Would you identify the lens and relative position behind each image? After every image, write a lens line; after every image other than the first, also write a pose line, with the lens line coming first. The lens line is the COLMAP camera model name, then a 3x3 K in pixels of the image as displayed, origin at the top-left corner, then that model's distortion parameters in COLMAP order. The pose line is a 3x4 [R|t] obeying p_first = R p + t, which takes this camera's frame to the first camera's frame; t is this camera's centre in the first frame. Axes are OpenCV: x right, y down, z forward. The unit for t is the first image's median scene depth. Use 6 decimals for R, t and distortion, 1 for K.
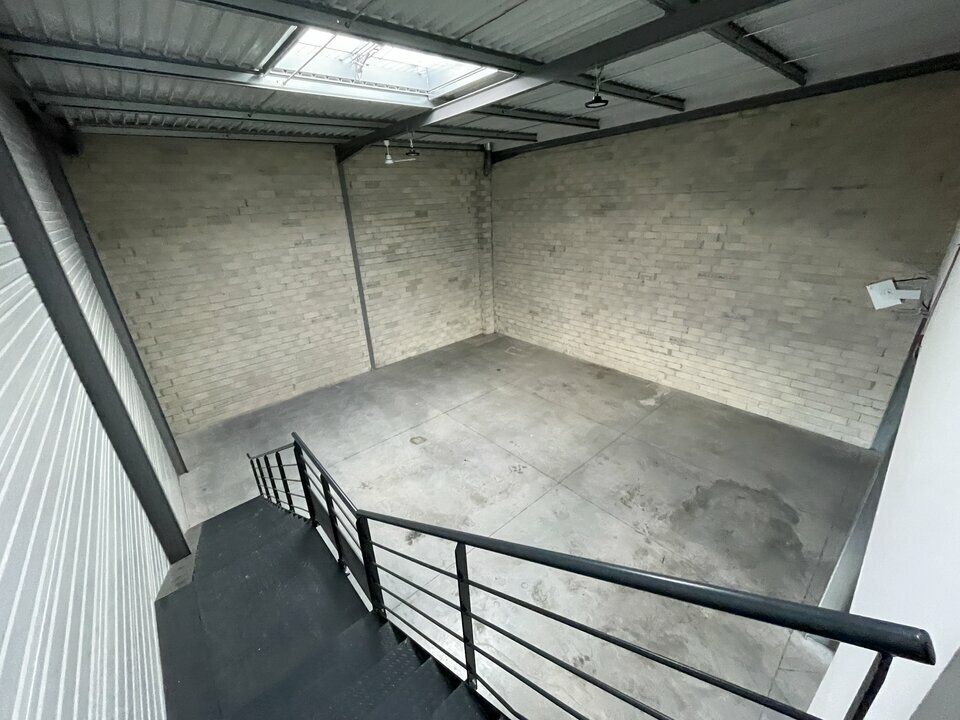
lens RADIAL K [[386.8, 0, 480.0], [0, 386.8, 360.0], [0, 0, 1]] dist [-0.002391, -0.000389]
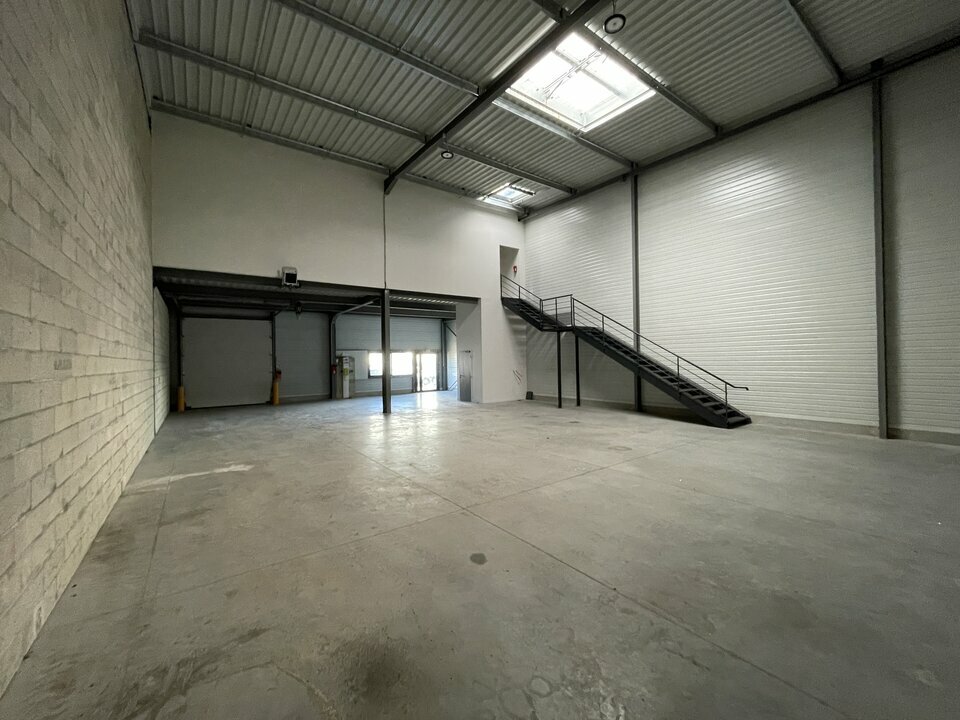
lens RADIAL K [[386.8, 0, 480.0], [0, 386.8, 360.0], [0, 0, 1]] dist [-0.002391, -0.000389]
pose [[-0.994491, 0.062426, 0.084200, 0.022927], [0.090461, 0.916950, 0.388612, -0.215183], [-0.052948, 0.394088, -0.917546, 1.388384]]
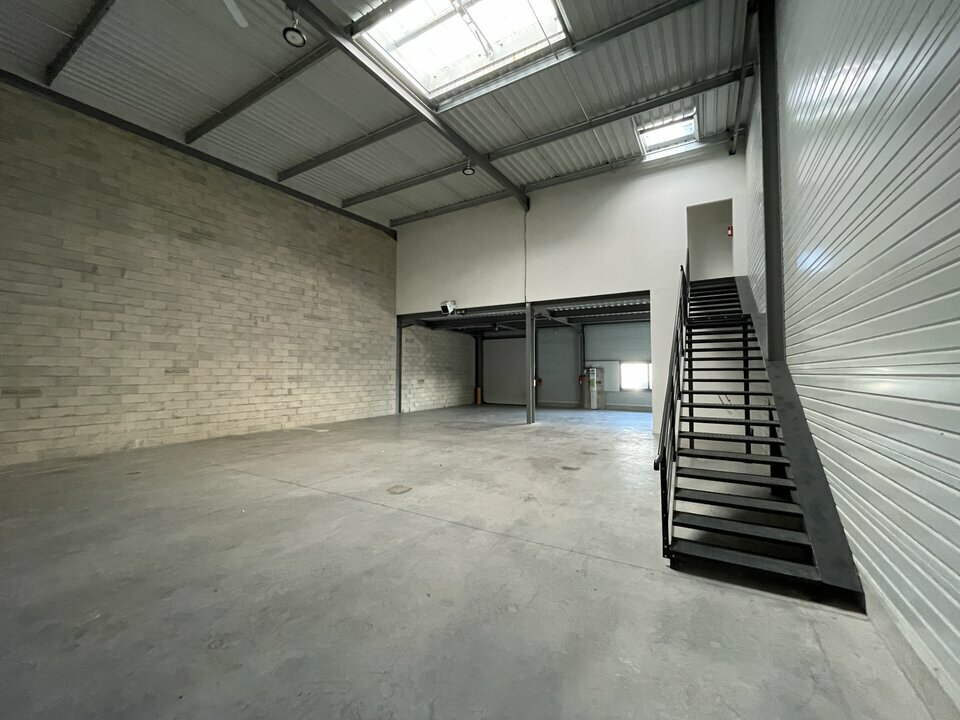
lens RADIAL K [[386.8, 0, 480.0], [0, 386.8, 360.0], [0, 0, 1]] dist [-0.002391, -0.000389]
pose [[-0.312276, 0.076103, 0.946938, -0.641849], [0.384492, 0.921621, 0.052727, 0.042233], [-0.868706, 0.380556, -0.317061, 0.863807]]
